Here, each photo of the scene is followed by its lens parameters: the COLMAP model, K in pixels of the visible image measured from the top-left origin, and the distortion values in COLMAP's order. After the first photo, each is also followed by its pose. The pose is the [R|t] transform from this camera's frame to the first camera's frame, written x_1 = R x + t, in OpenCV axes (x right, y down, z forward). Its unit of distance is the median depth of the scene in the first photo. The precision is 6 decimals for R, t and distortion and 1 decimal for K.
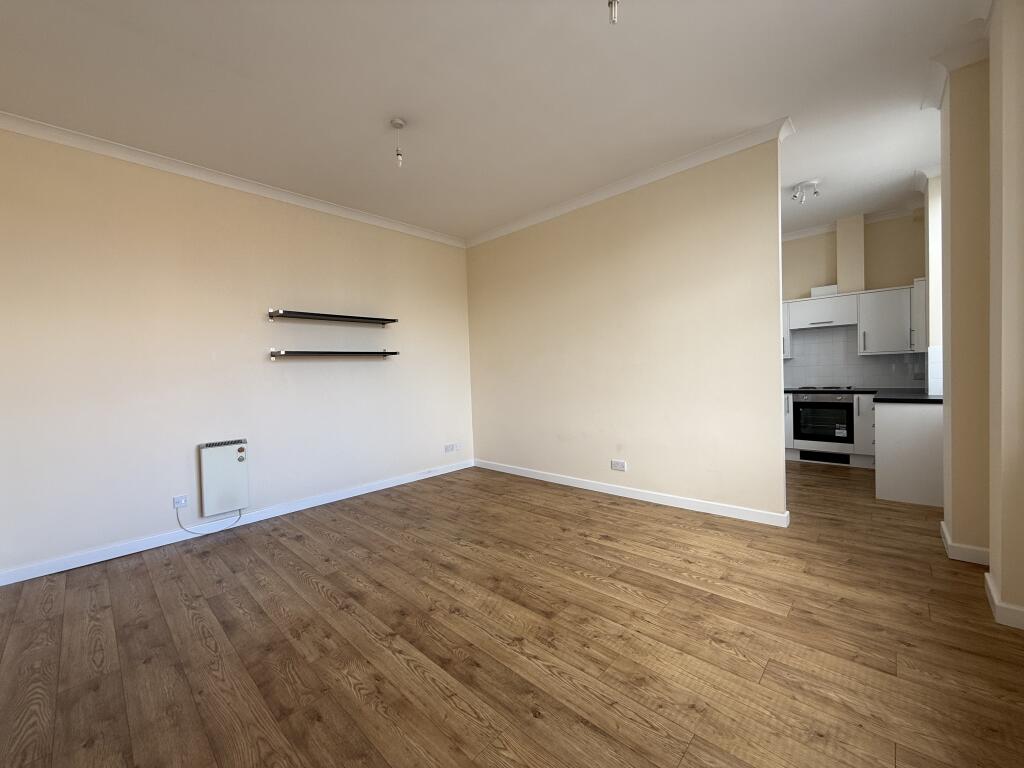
lens RADIAL K [[407.8, 0, 509.8], [0, 407.8, 385.4], [0, 0, 1]] dist [0.002128, -0.000046]
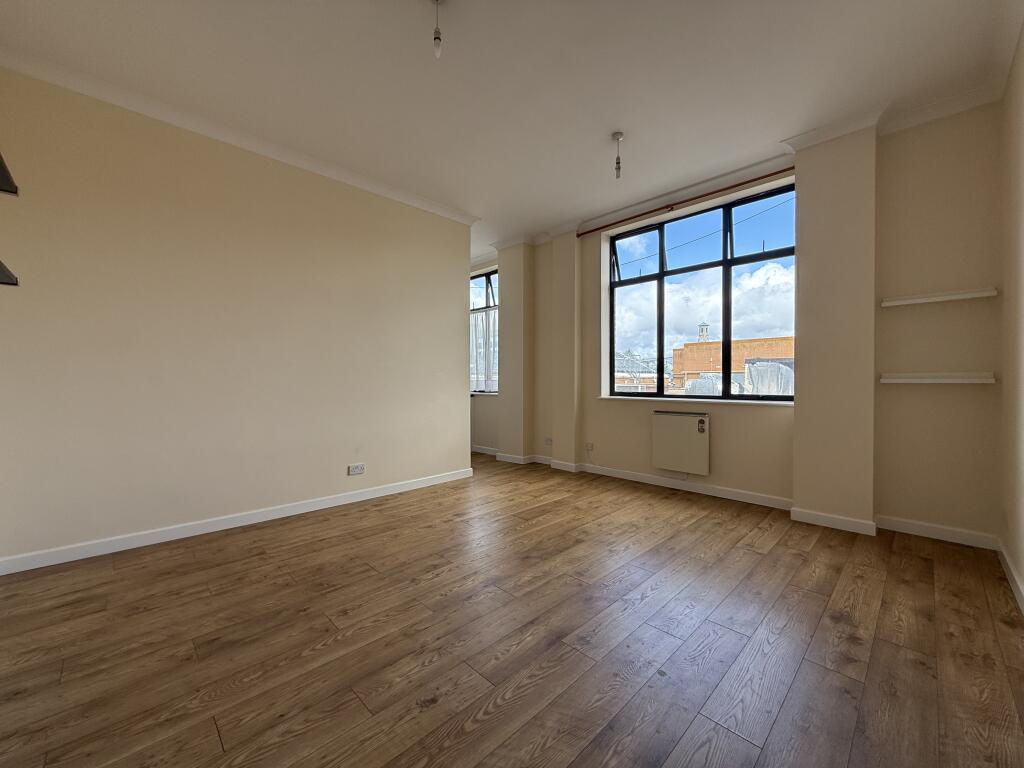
lens RADIAL K [[407.8, 0, 511.0], [0, 407.8, 383.9], [0, 0, 1]] dist [0.002128, -0.000046]
pose [[0.036718, 0.027174, 0.998956, -0.976154], [0.029945, 0.999151, -0.028280, 0.054814], [-0.998877, 0.030952, 0.035873, 0.886532]]
